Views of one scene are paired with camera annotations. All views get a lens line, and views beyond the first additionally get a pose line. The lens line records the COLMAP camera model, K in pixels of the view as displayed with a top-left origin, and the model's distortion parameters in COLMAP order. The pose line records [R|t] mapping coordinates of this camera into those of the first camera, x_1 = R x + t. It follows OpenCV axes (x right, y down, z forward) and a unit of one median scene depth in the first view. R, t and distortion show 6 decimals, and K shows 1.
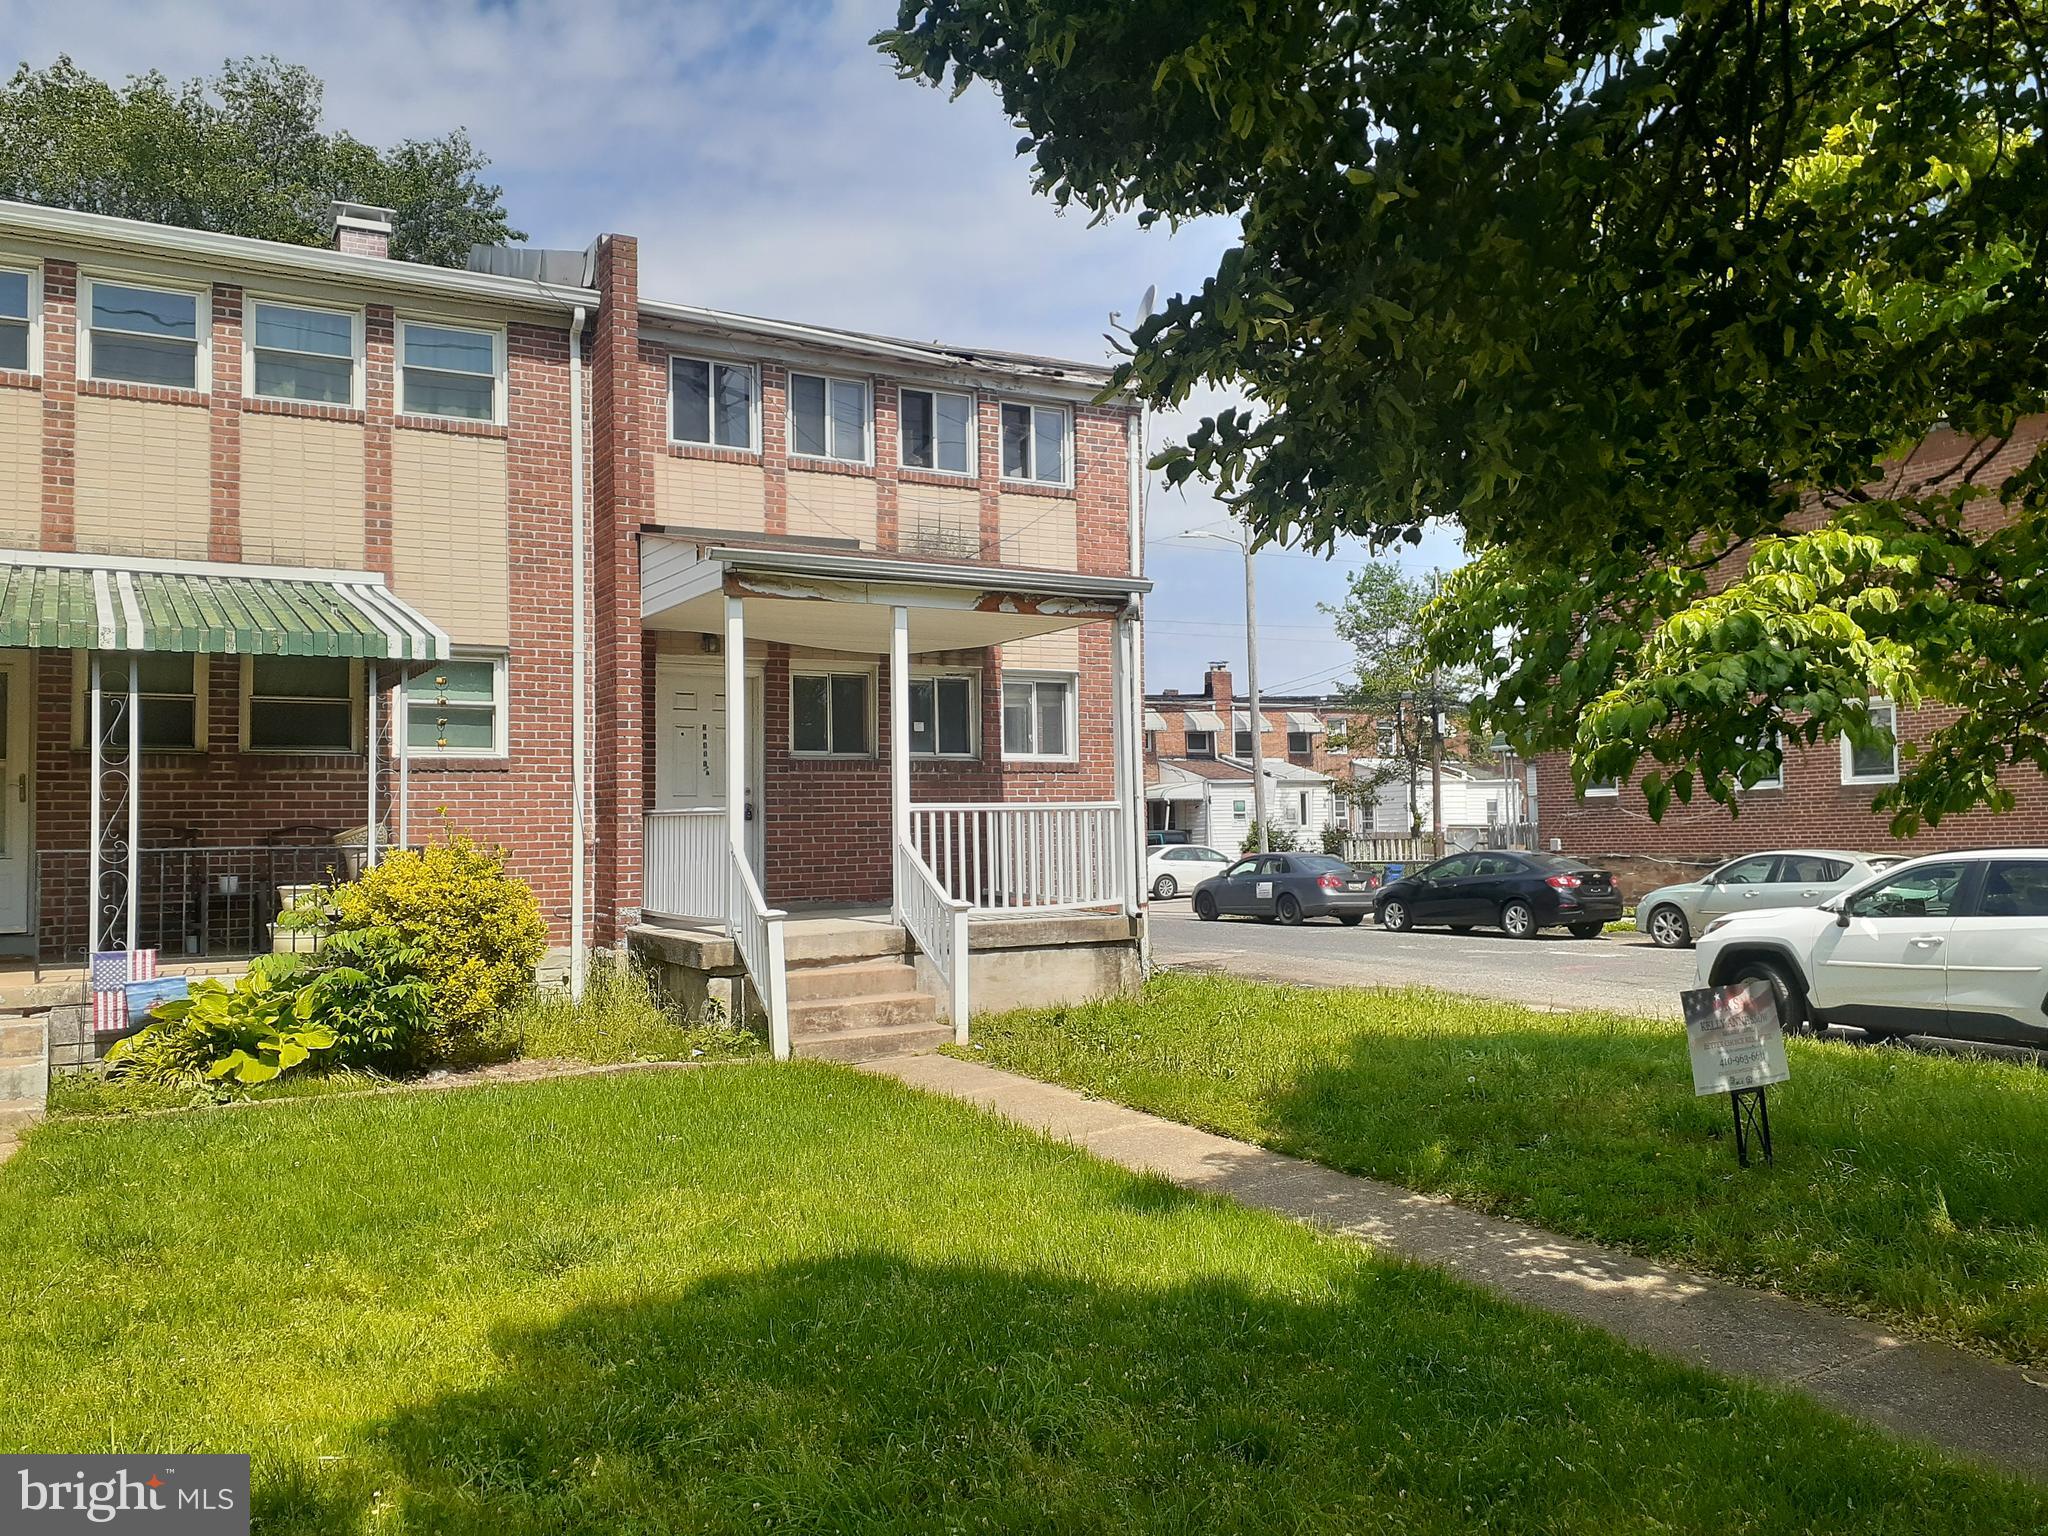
lens RADIAL K [[1608.1, 0, 1027.3], [0, 1608.1, 770.2], [0, 0, 1]] dist [0.044908, -0.016239]
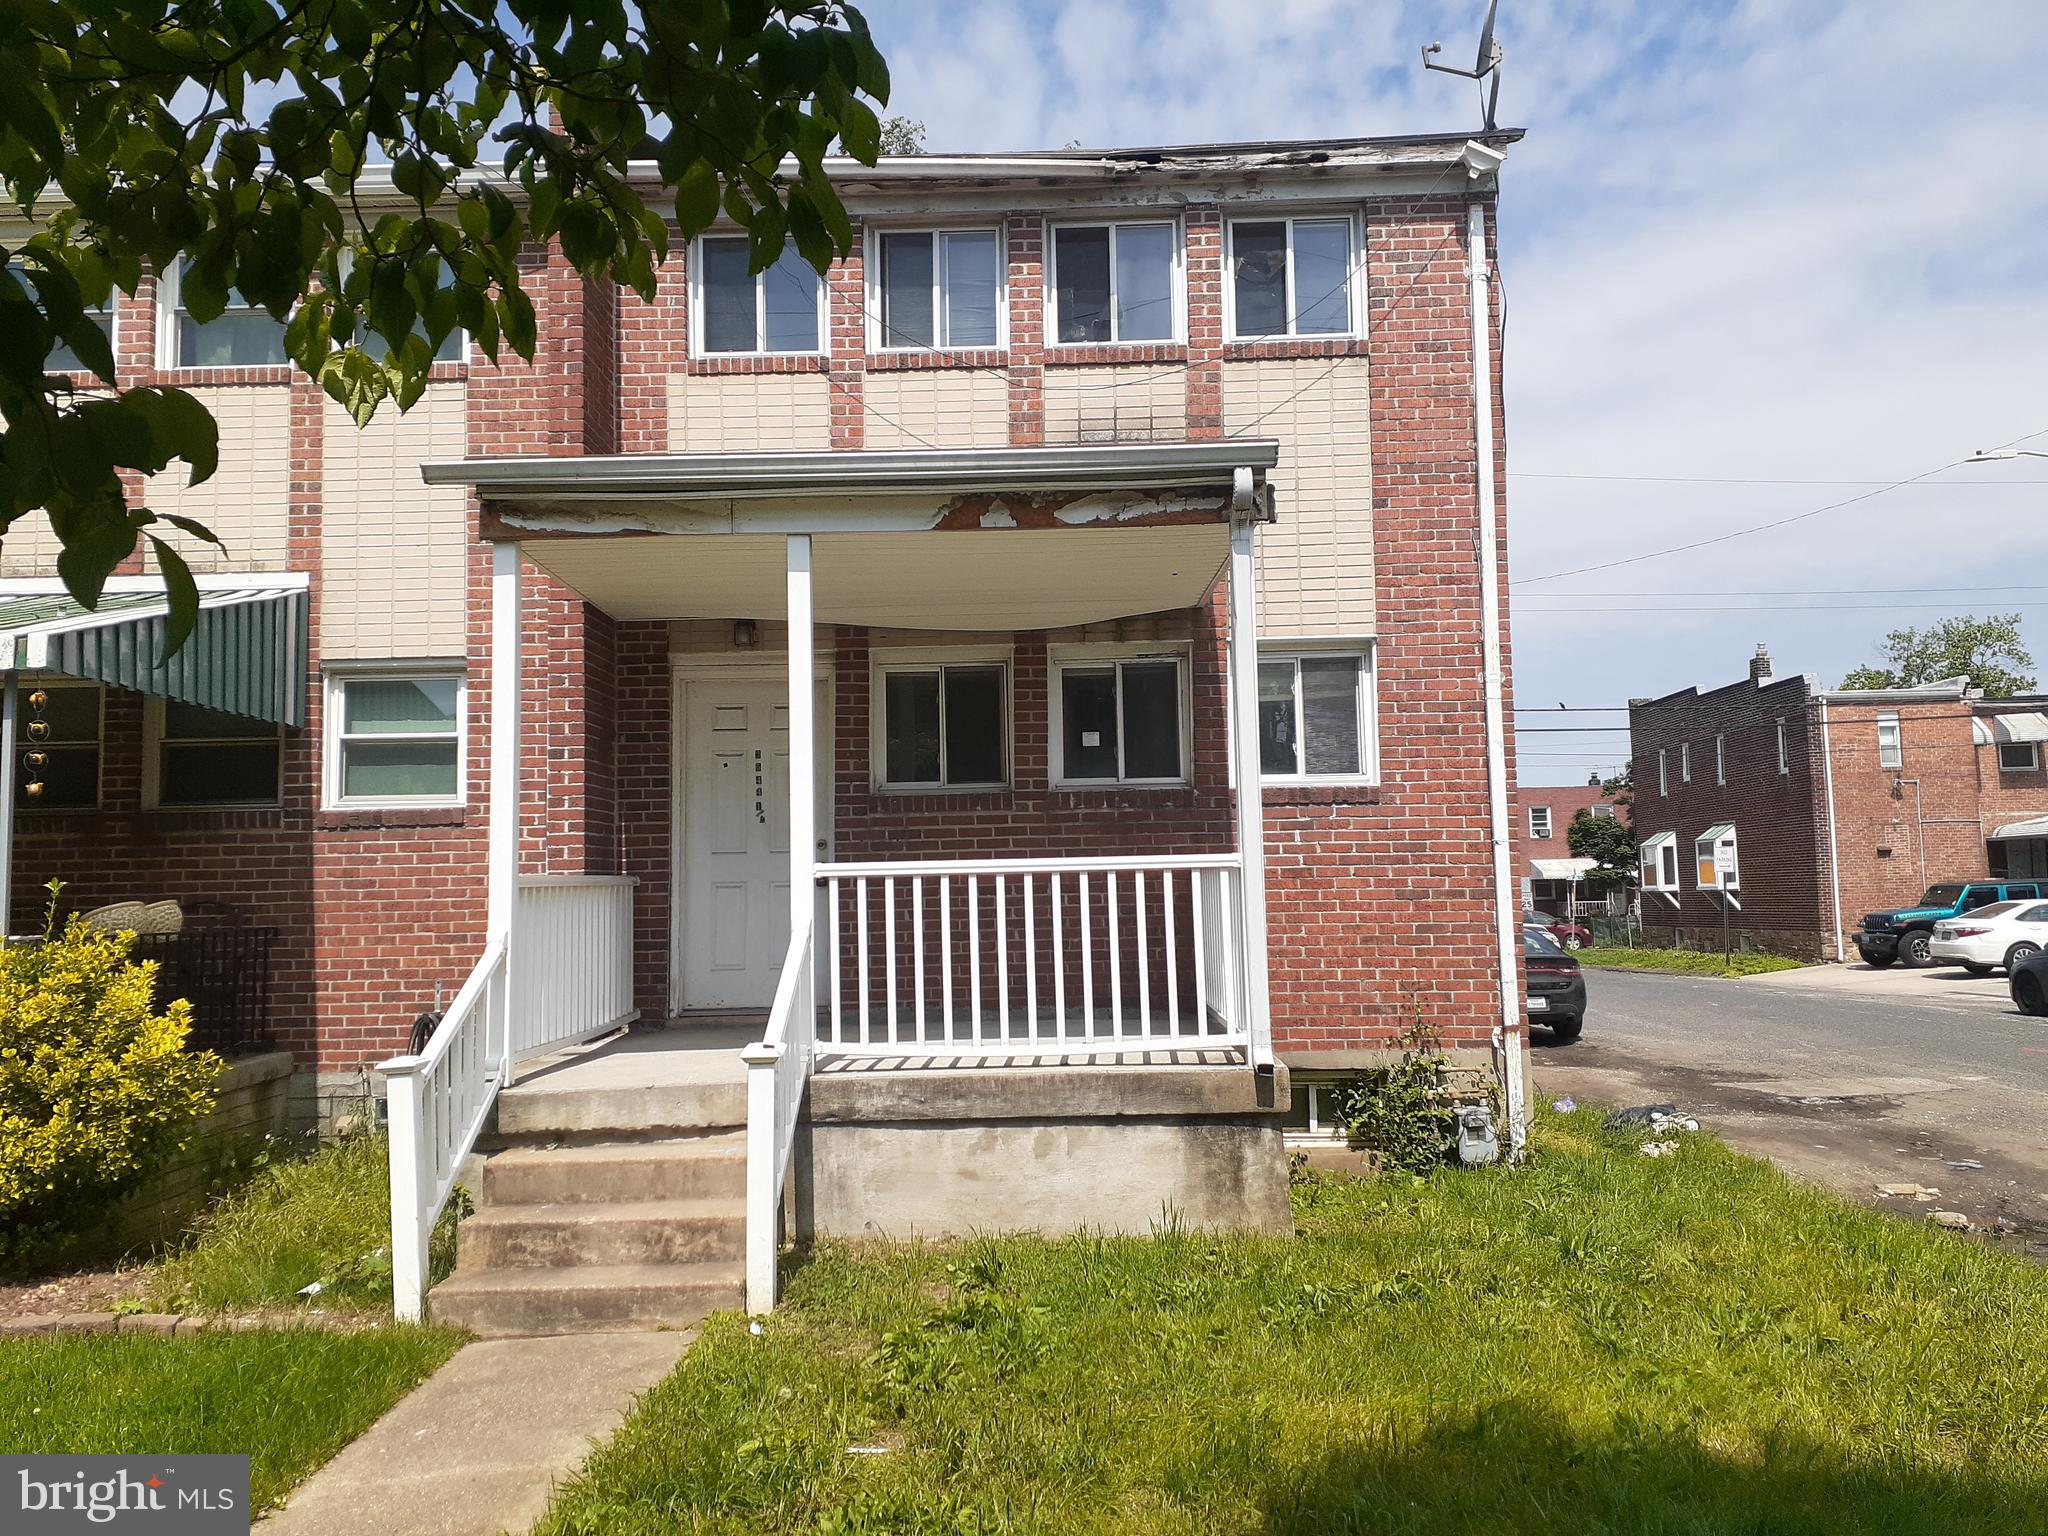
lens RADIAL K [[1608.1, 0, 1016.3], [0, 1608.1, 761.7], [0, 0, 1]] dist [0.044908, -0.016239]
pose [[0.856335, -0.043853, -0.514555, 0.252738], [0.027233, 0.998836, -0.039803, 0.007337], [0.515702, 0.020072, 0.856533, 0.456870]]
